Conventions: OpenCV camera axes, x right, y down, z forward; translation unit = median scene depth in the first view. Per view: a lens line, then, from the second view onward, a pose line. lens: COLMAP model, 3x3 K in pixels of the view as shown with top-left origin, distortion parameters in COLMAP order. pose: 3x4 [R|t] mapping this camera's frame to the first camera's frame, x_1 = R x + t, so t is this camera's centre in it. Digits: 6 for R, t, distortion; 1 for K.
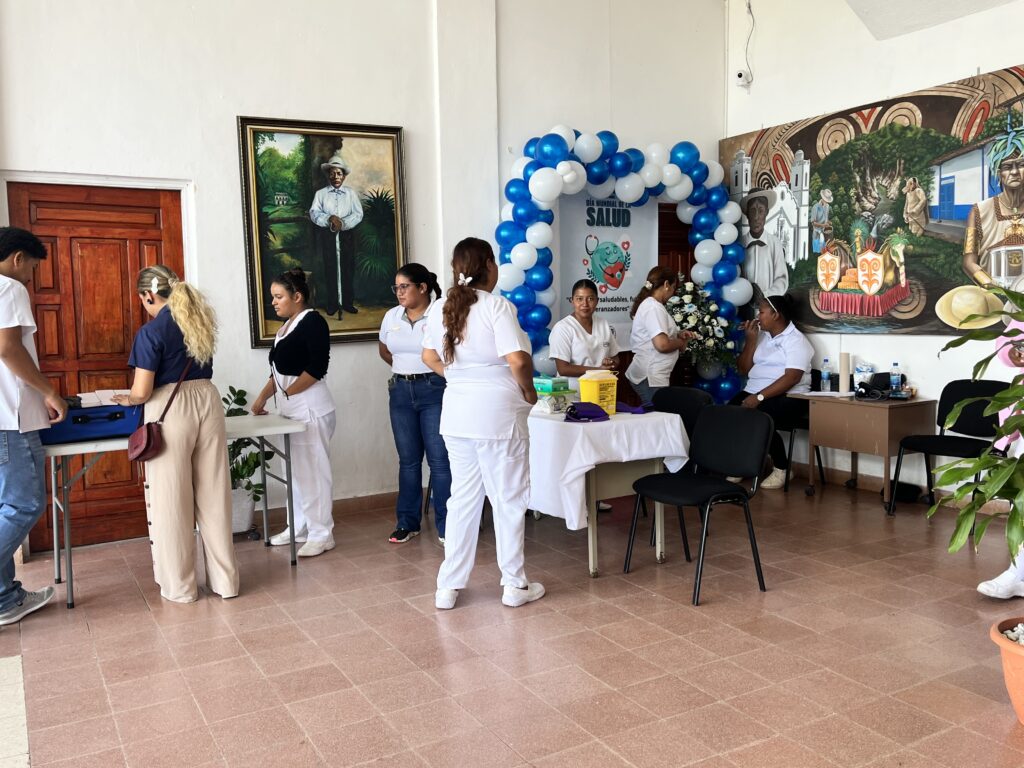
lens RADIAL K [[865.3, 0, 502.7], [0, 865.3, 377.7], [0, 0, 1]] dist [0.030764, 0.008226]
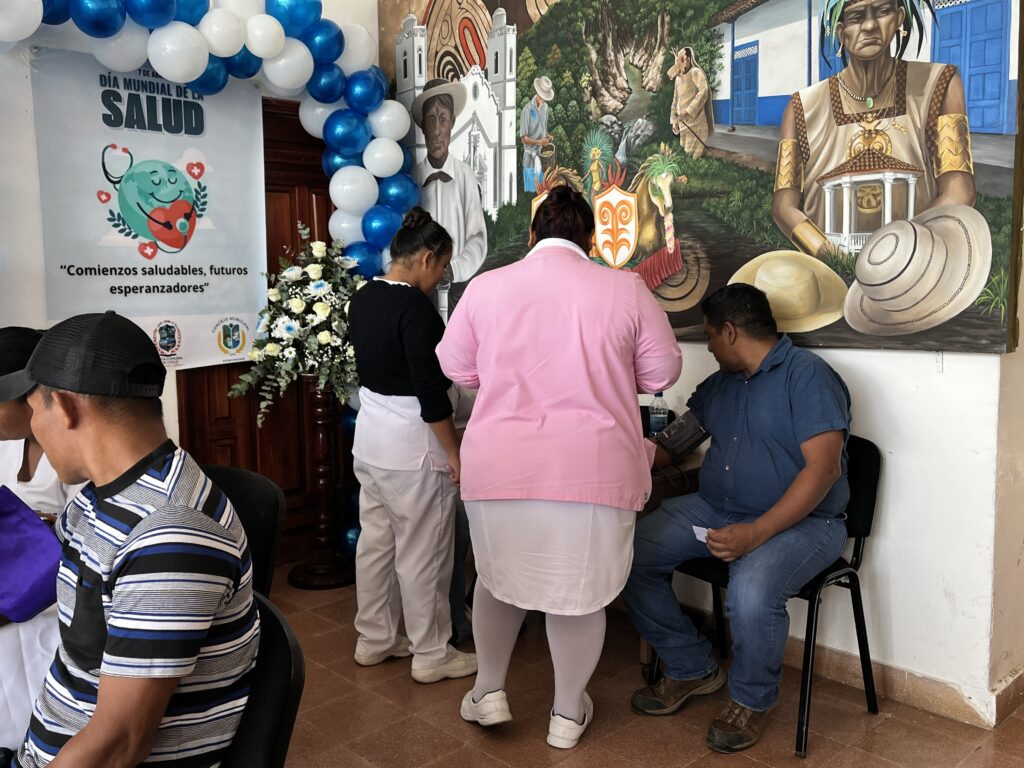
lens RADIAL K [[923.2, 0, 488.0], [0, 923.2, 375.4], [0, 0, 1]] dist [0.038947, -0.008557]
pose [[0.972122, -0.017880, 0.233792, 0.203312], [0.013279, 0.999686, 0.021236, -0.039682], [-0.234098, -0.017540, 0.972055, 0.444747]]
